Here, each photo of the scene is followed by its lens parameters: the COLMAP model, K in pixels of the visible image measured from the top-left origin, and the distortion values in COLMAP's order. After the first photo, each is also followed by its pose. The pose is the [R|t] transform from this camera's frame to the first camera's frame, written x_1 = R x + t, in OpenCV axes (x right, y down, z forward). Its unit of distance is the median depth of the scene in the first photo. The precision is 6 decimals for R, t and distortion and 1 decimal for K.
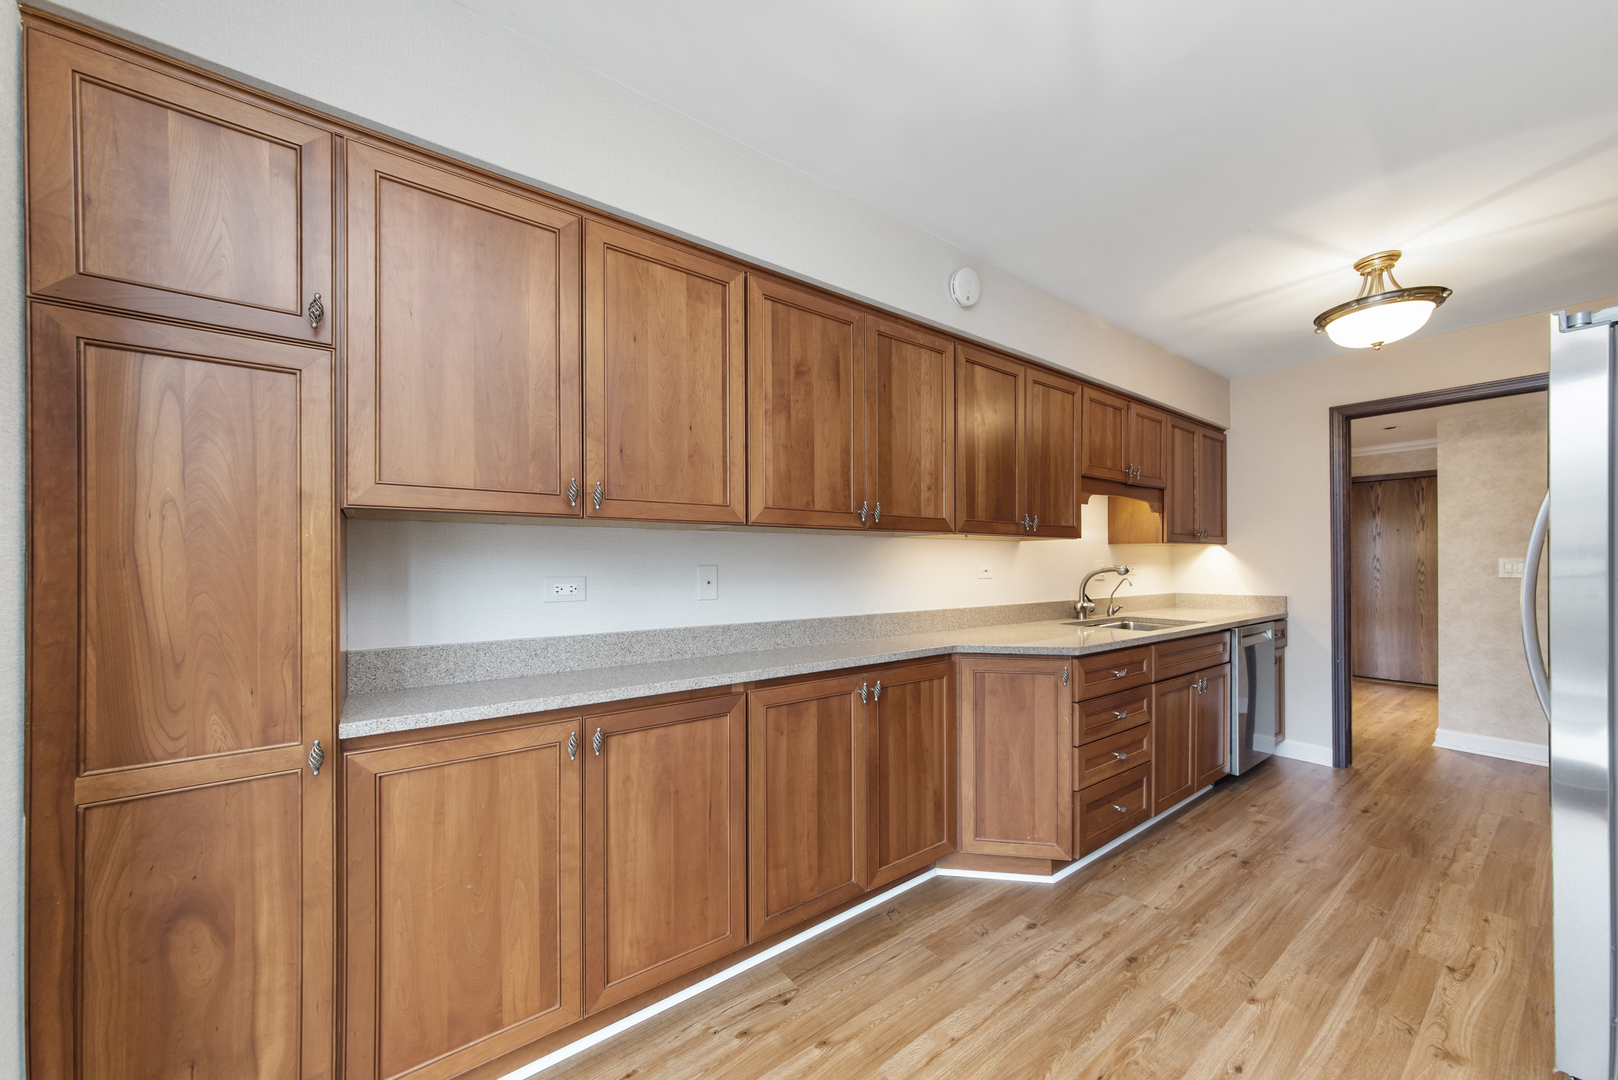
lens RADIAL K [[584.2, 0, 803.3], [0, 584.2, 559.4], [0, 0, 1]] dist [0.001108, 0.000287]
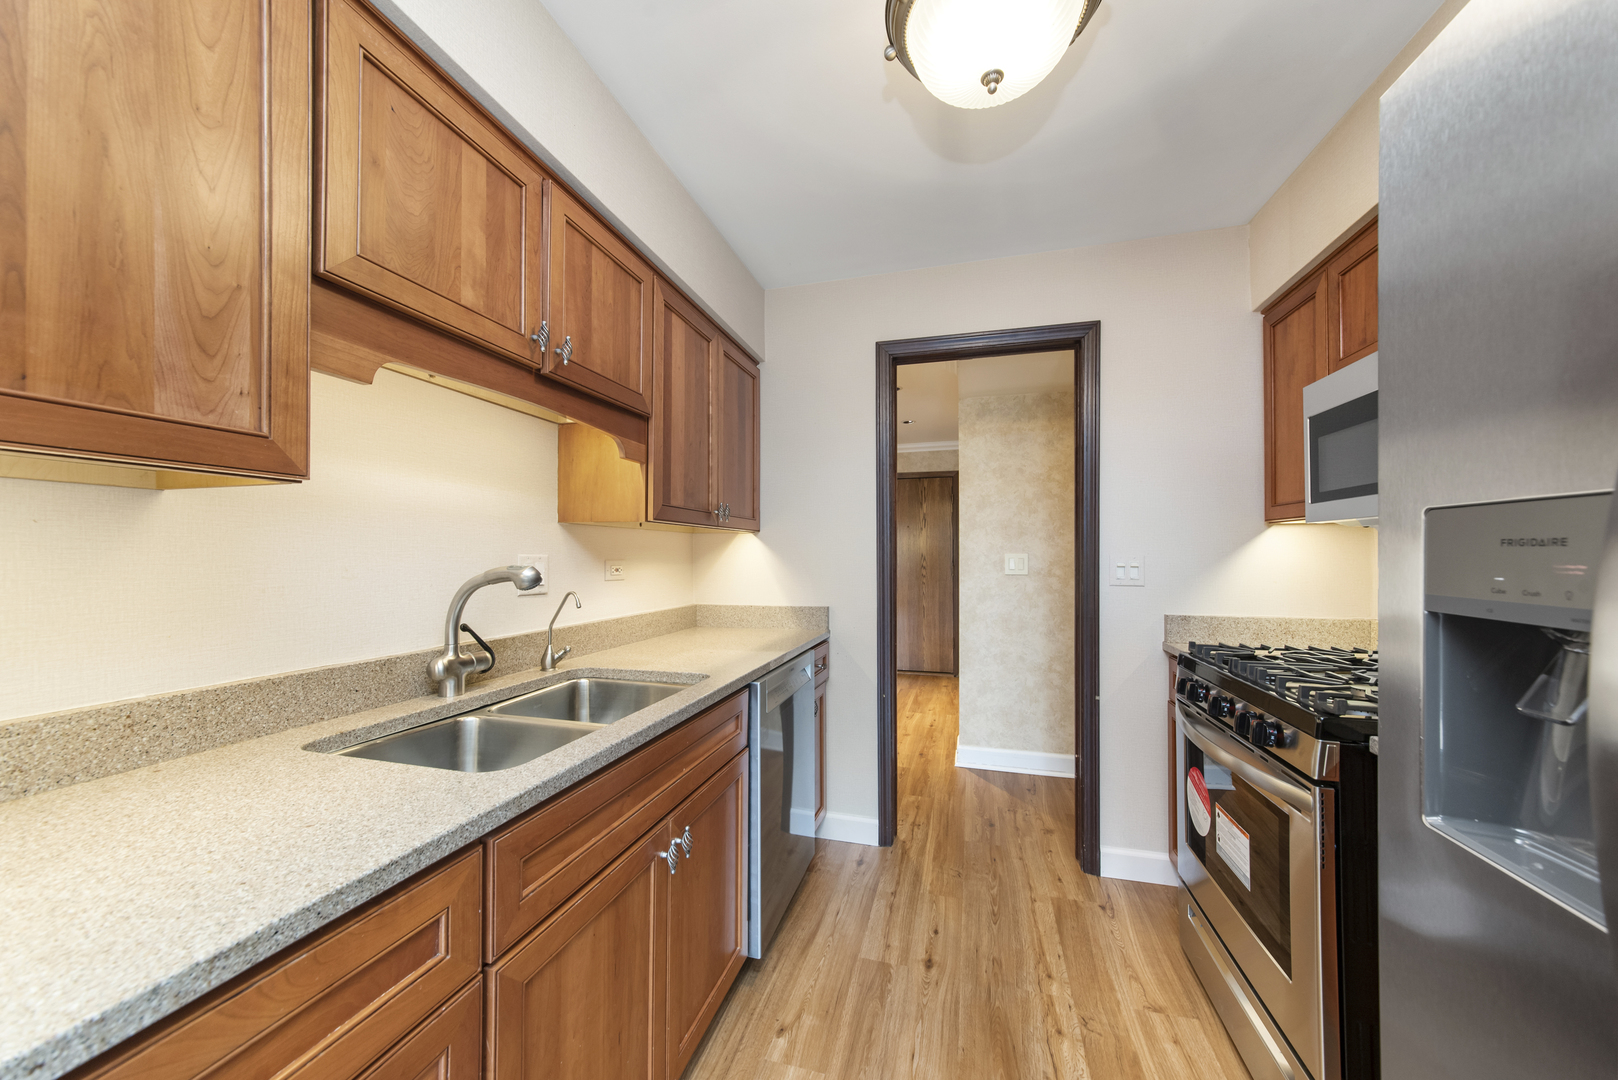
lens RADIAL K [[569.8, 0, 808.3], [0, 569.8, 554.1], [0, 0, 1]] dist [-0.000010, -0.000004]
pose [[0.789379, 0.004249, 0.613892, 0.405676], [-0.002325, 0.999990, -0.003931, 0.002444], [-0.613902, 0.001676, 0.789380, 0.497782]]
